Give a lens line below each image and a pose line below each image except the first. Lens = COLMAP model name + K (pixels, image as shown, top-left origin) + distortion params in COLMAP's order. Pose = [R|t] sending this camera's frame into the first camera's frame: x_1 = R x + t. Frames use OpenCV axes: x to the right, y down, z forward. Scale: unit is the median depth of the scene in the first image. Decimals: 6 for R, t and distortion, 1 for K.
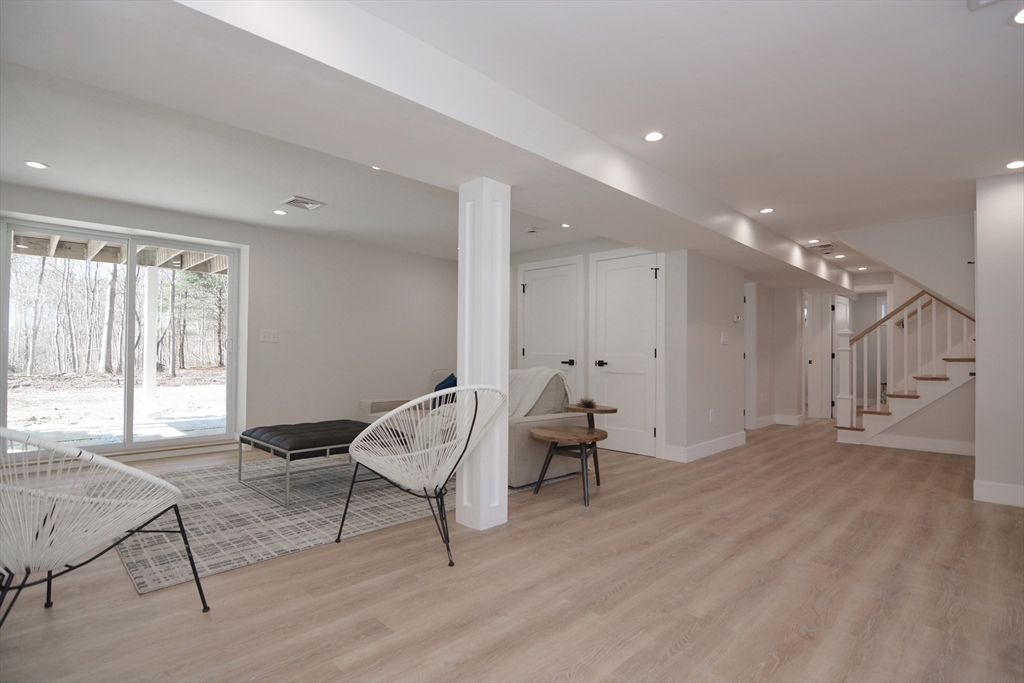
lens RADIAL K [[498.4, 0, 512.7], [0, 498.4, 342.2], [0, 0, 1]] dist [-0.008213, -0.008239]
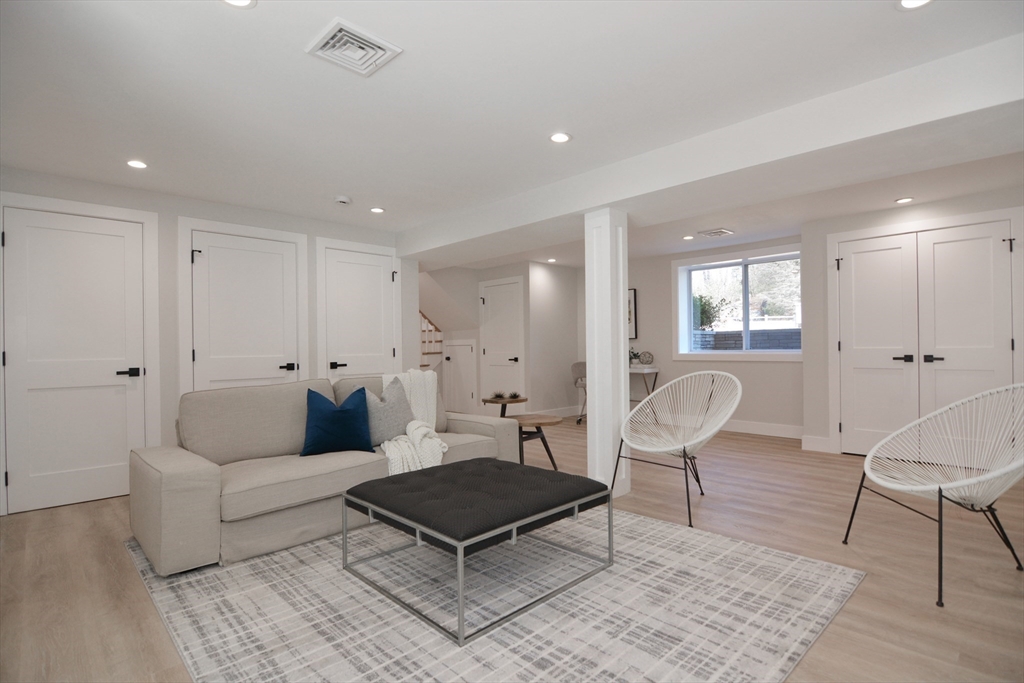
lens RADIAL K [[498.4, 0, 512.6], [0, 498.4, 344.8], [0, 0, 1]] dist [-0.008213, -0.008239]
pose [[0.010965, 0.001759, 0.999938, -0.767260], [-0.005239, 0.999985, -0.001702, 0.006450], [-0.999926, -0.005220, 0.010974, 0.736926]]
